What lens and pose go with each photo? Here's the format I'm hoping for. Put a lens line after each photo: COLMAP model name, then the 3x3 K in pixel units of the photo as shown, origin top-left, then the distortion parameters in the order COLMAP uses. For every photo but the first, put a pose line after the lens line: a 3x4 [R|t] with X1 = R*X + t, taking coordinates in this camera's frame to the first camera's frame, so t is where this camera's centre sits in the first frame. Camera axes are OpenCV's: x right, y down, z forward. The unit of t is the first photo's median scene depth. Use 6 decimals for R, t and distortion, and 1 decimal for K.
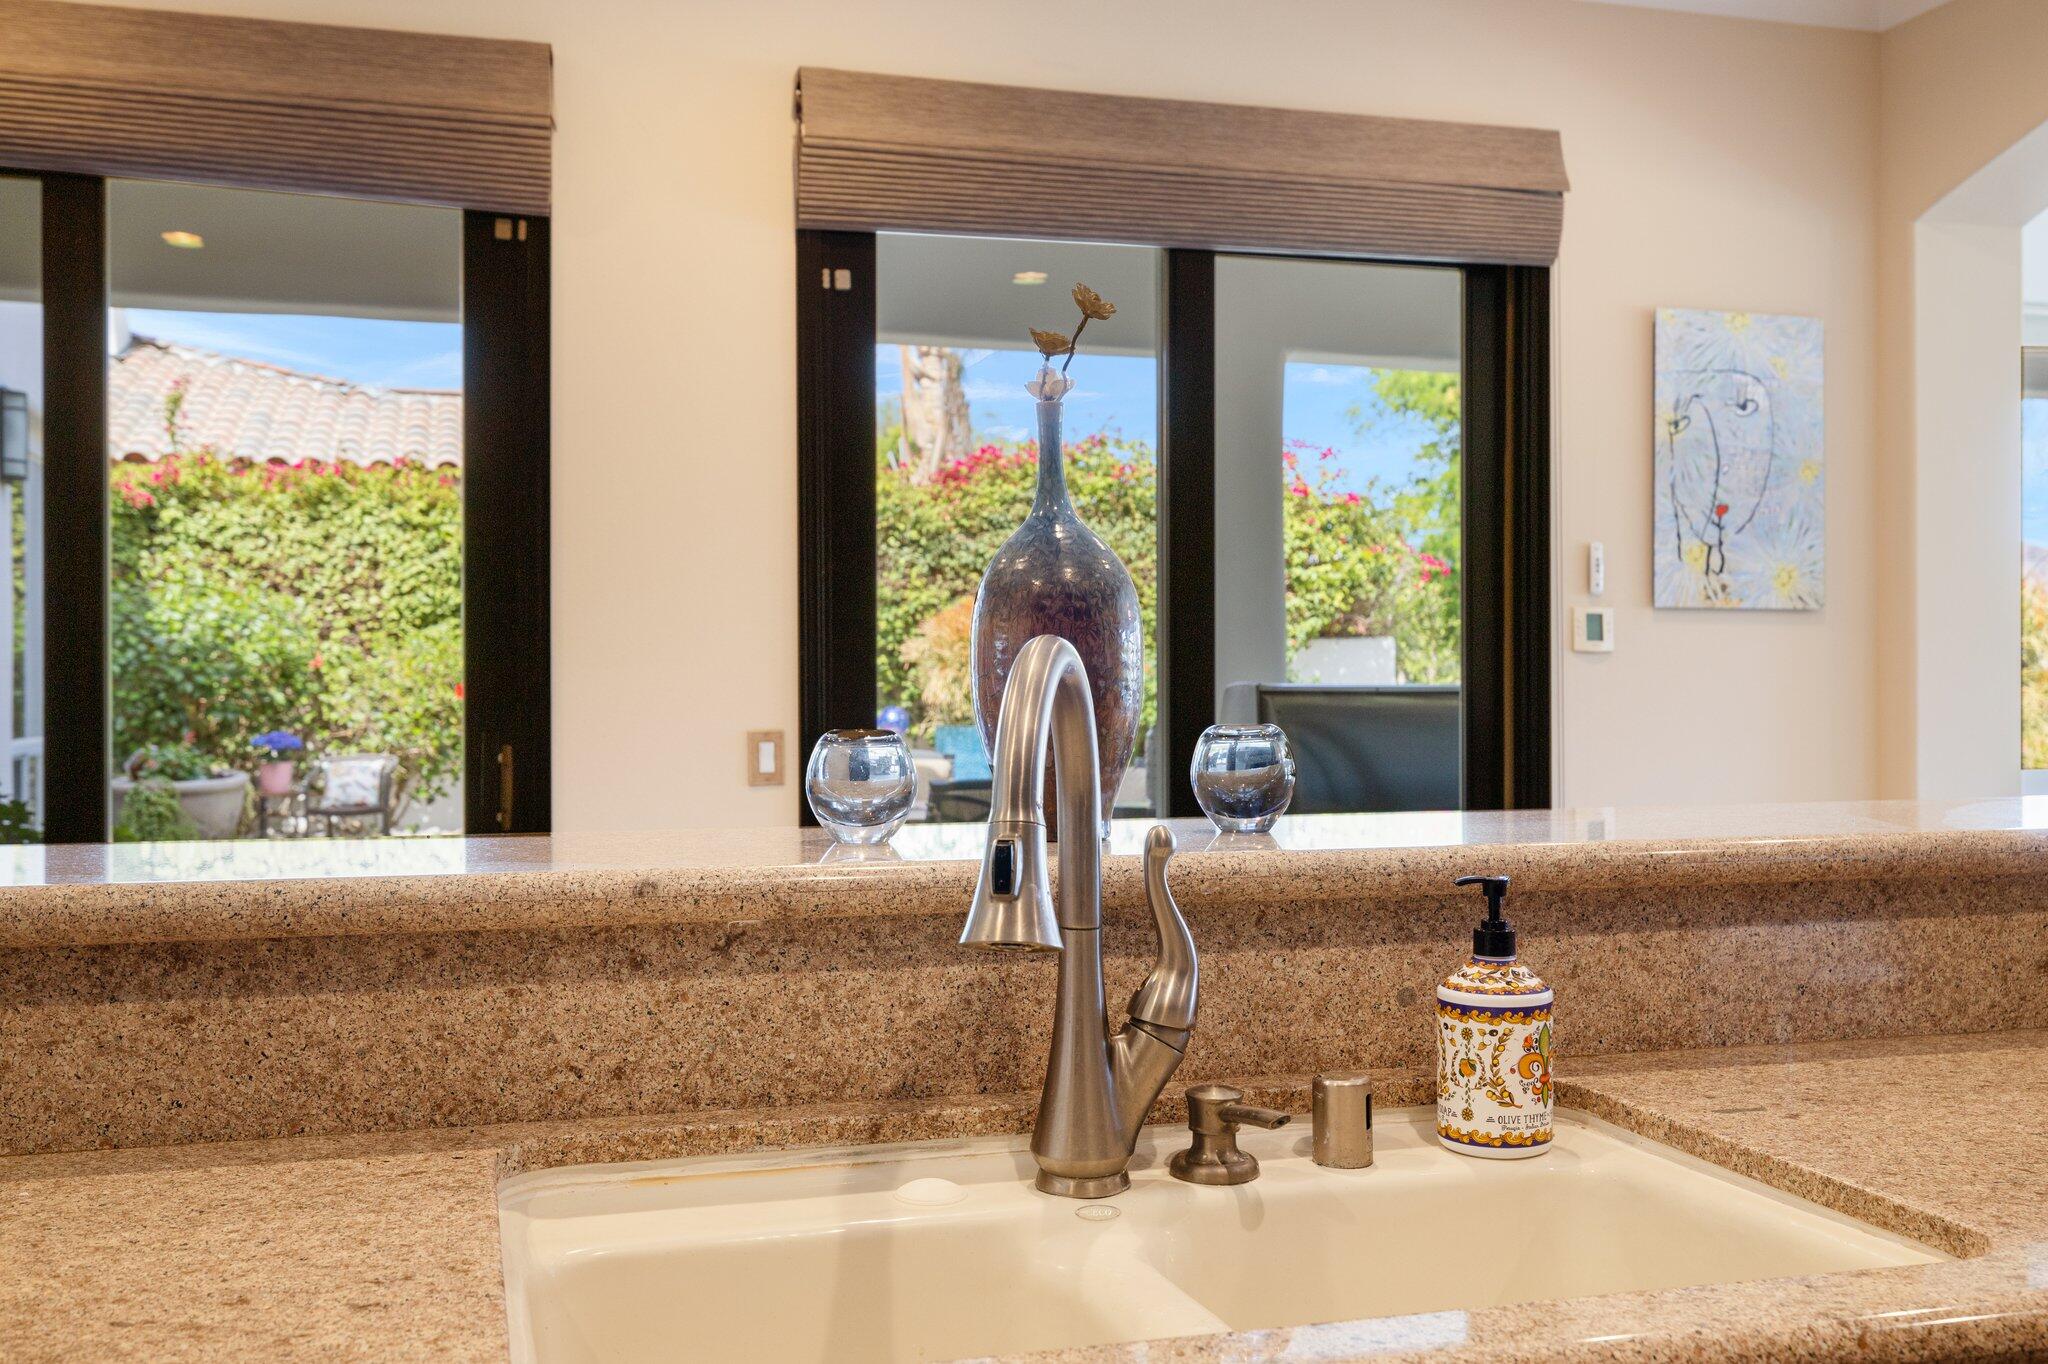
lens RADIAL K [[1963.6, 0, 1031.4], [0, 1963.6, 670.1], [0, 0, 1]] dist [-0.005652, 0.000000]
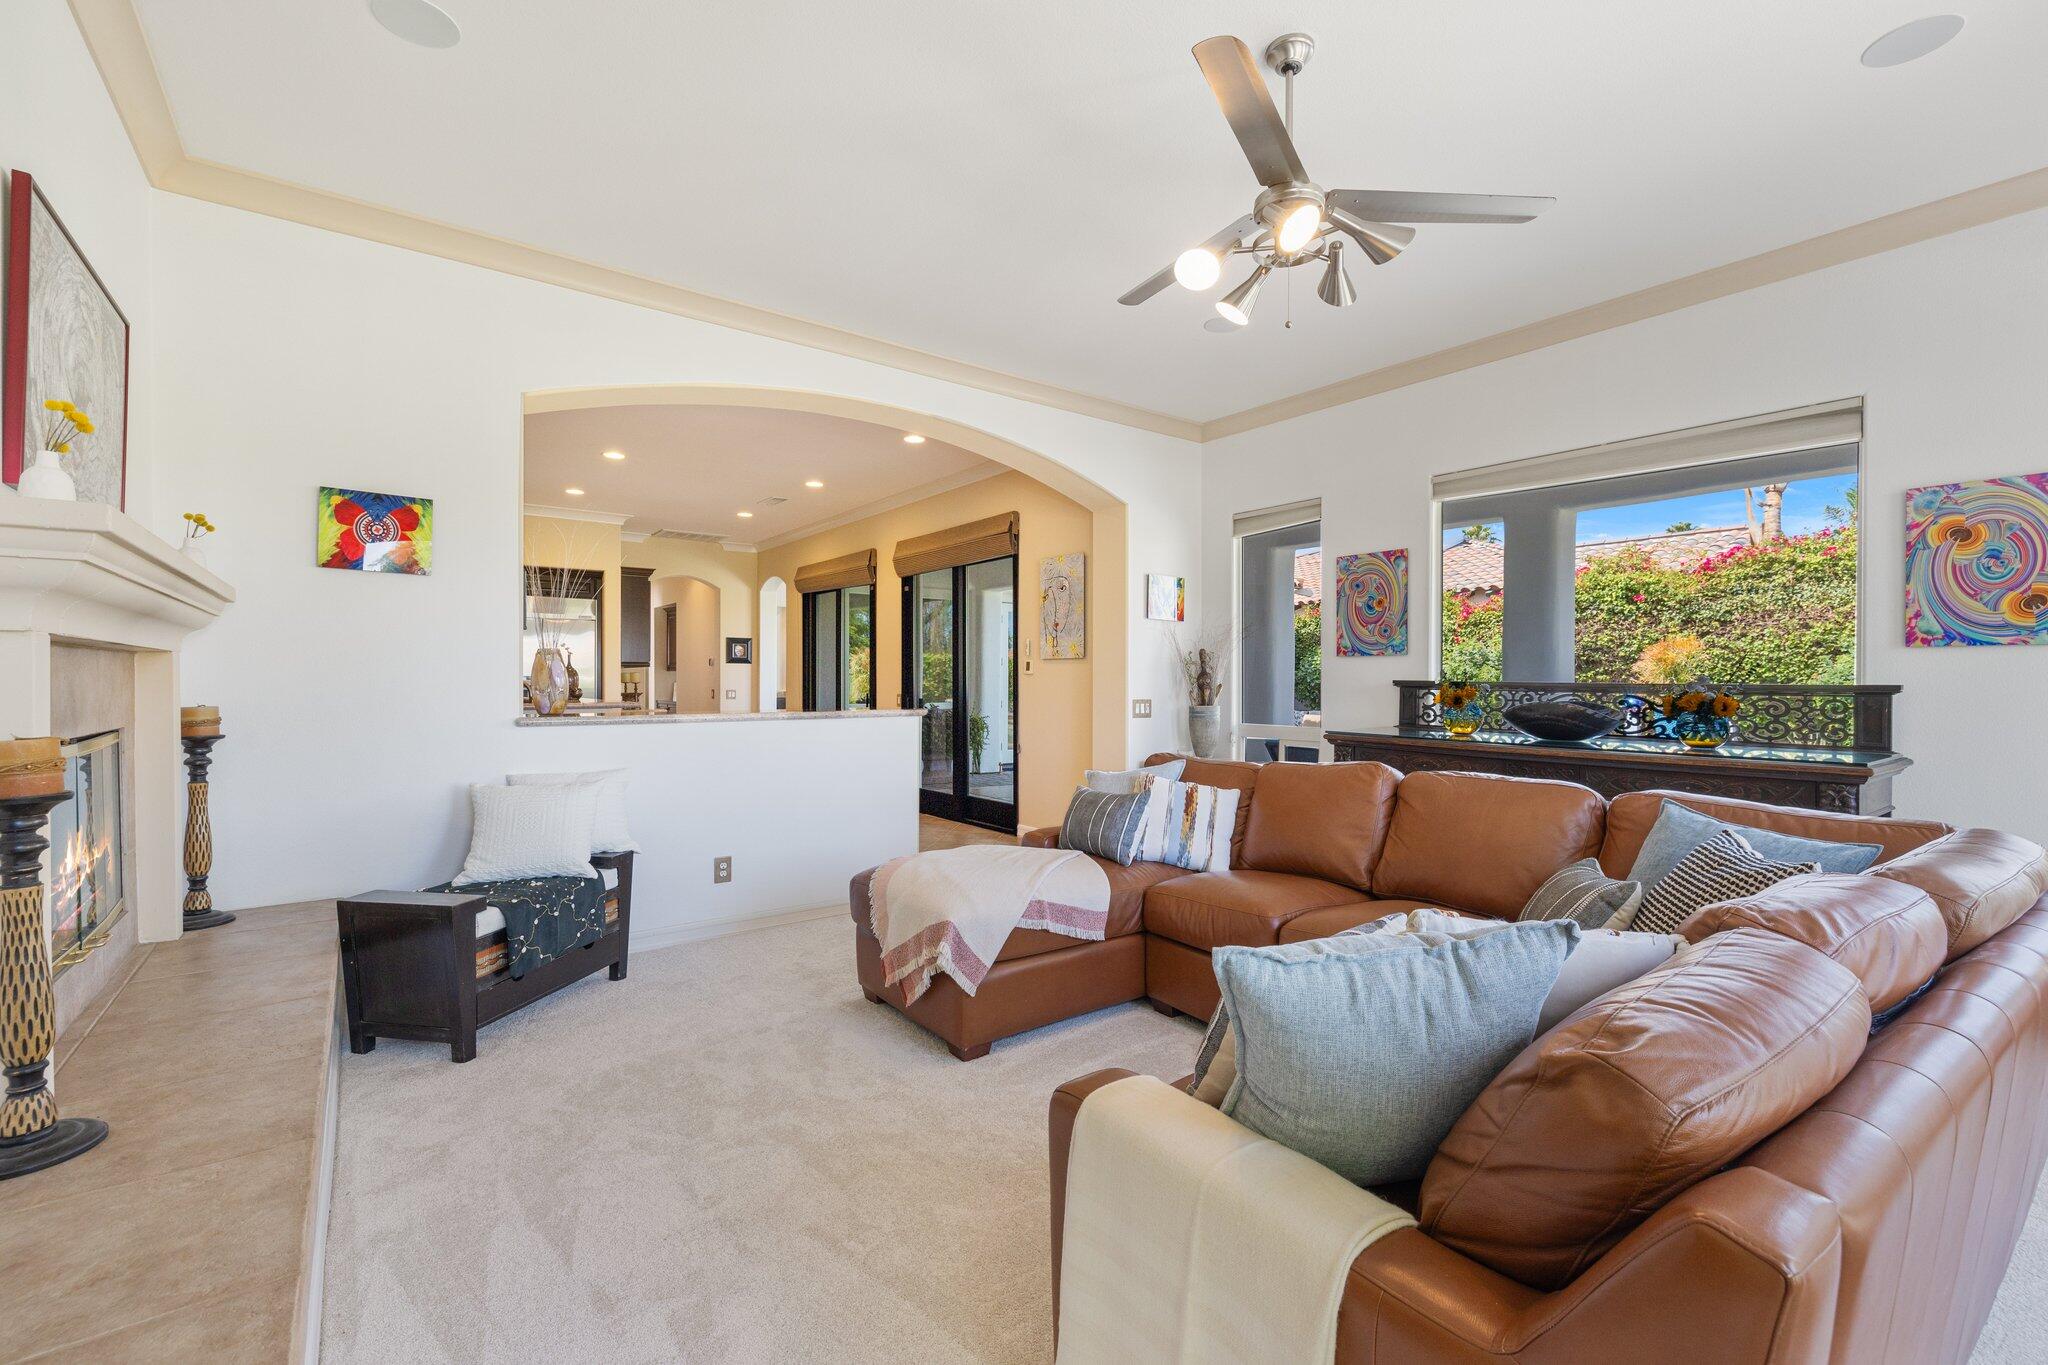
lens RADIAL K [[863.2, 0, 1018.2], [0, 863.2, 682.2], [0, 0, 1]] dist [-0.004467, -0.001438]
pose [[0.345556, 0.003940, -0.938390, 1.566009], [0.002250, 0.999985, 0.005027, -0.003296], [0.938395, -0.003849, 0.345542, 0.515918]]
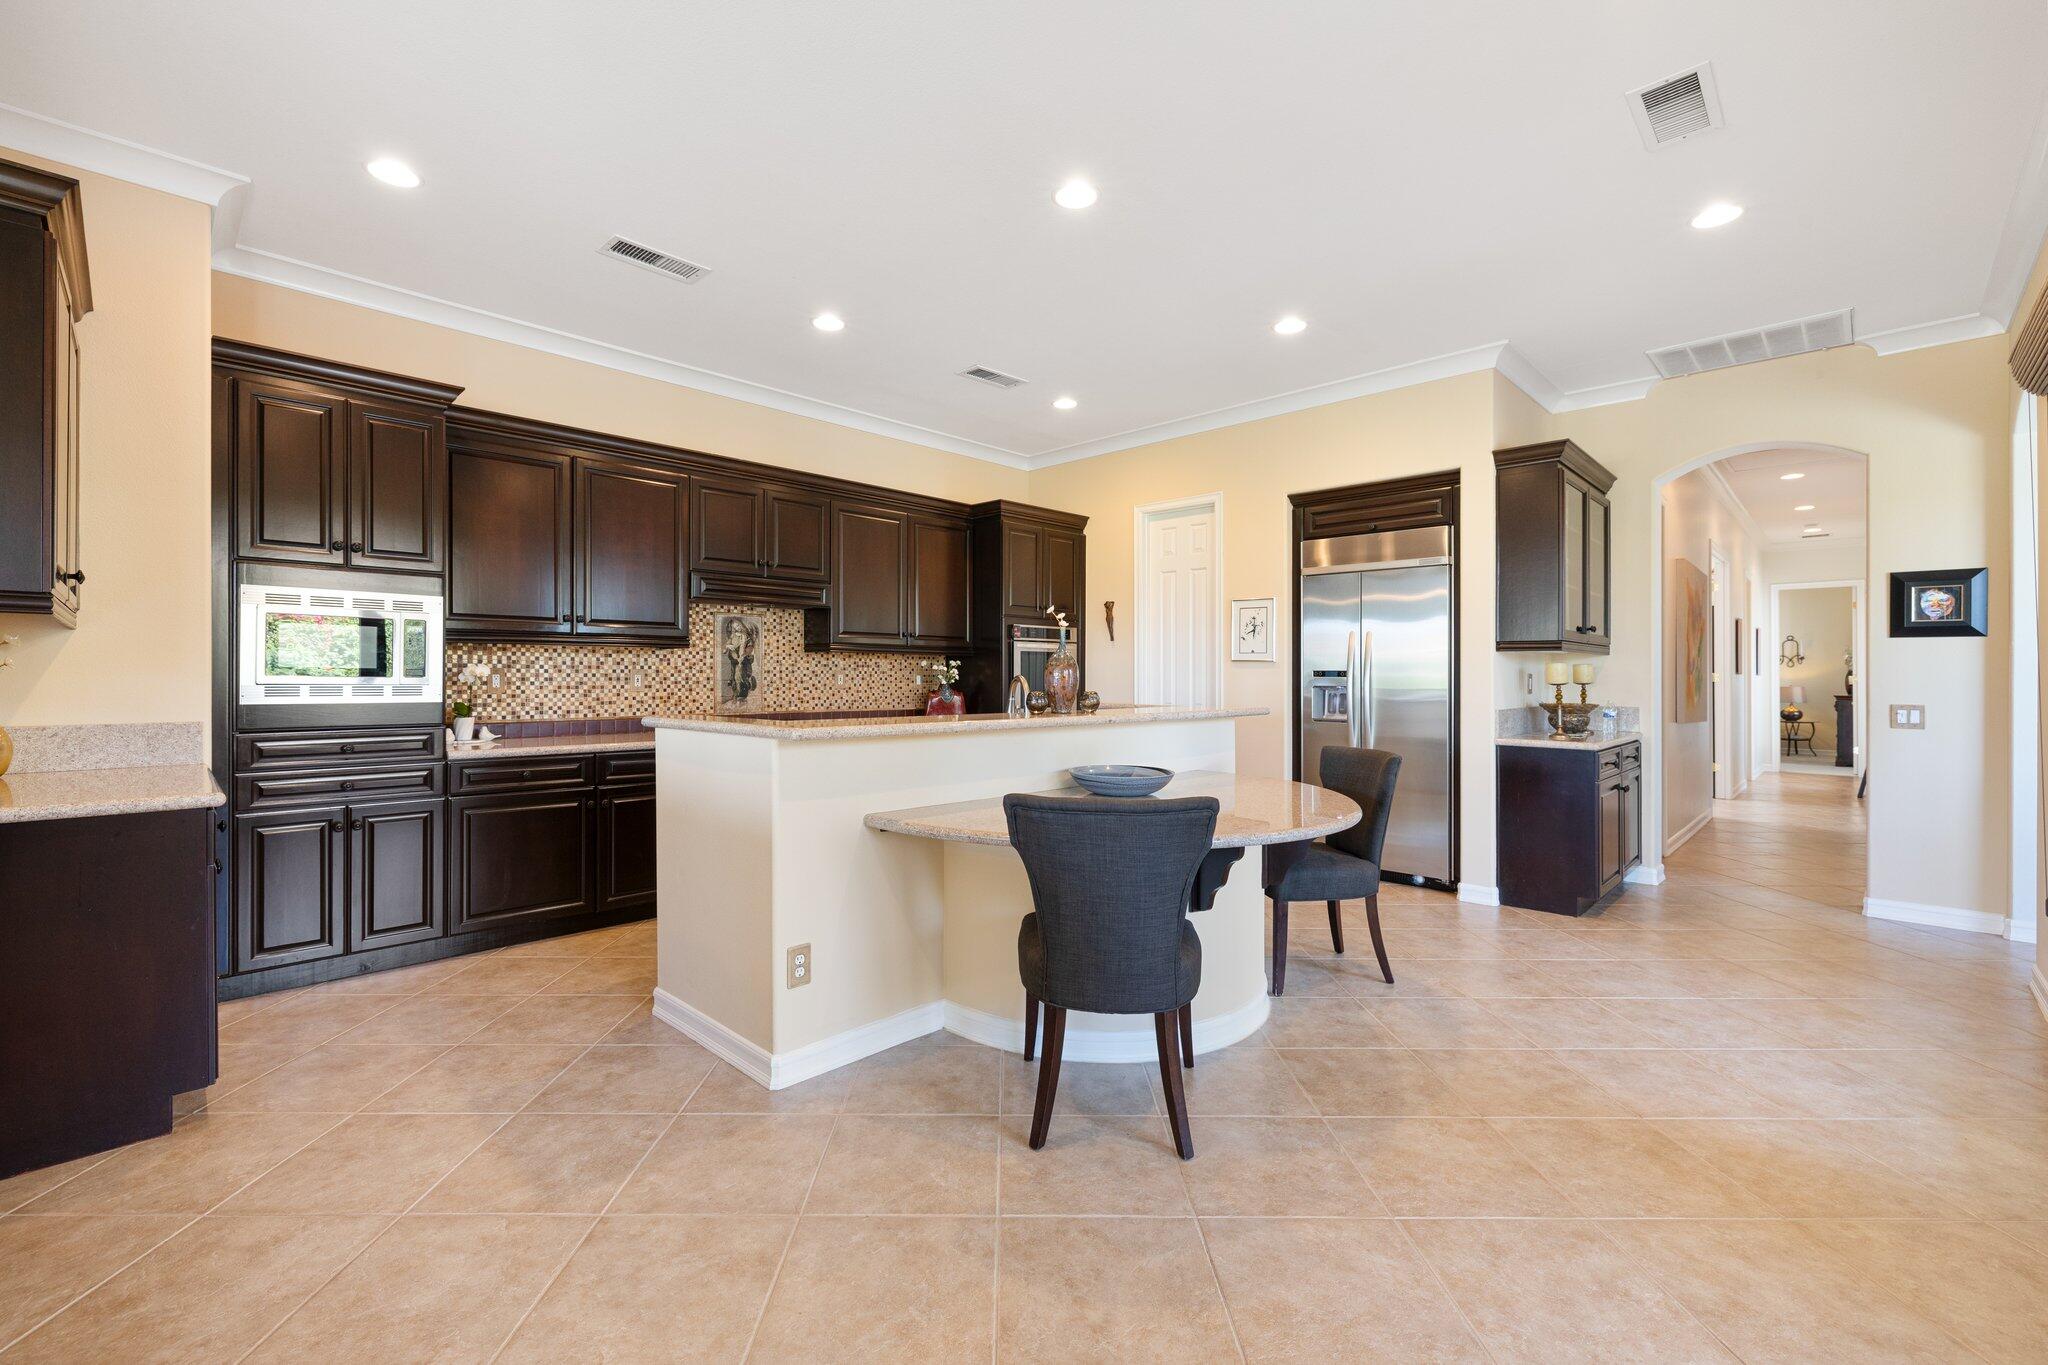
lens RADIAL K [[863.2, 0, 1026.7], [0, 863.2, 666.4], [0, 0, 1]] dist [-0.004467, -0.001438]
pose [[-0.872557, -0.007180, -0.488459, 0.388638], [0.000892, 0.999867, -0.016291, 0.001494], [0.488511, -0.014650, -0.872435, 0.932731]]
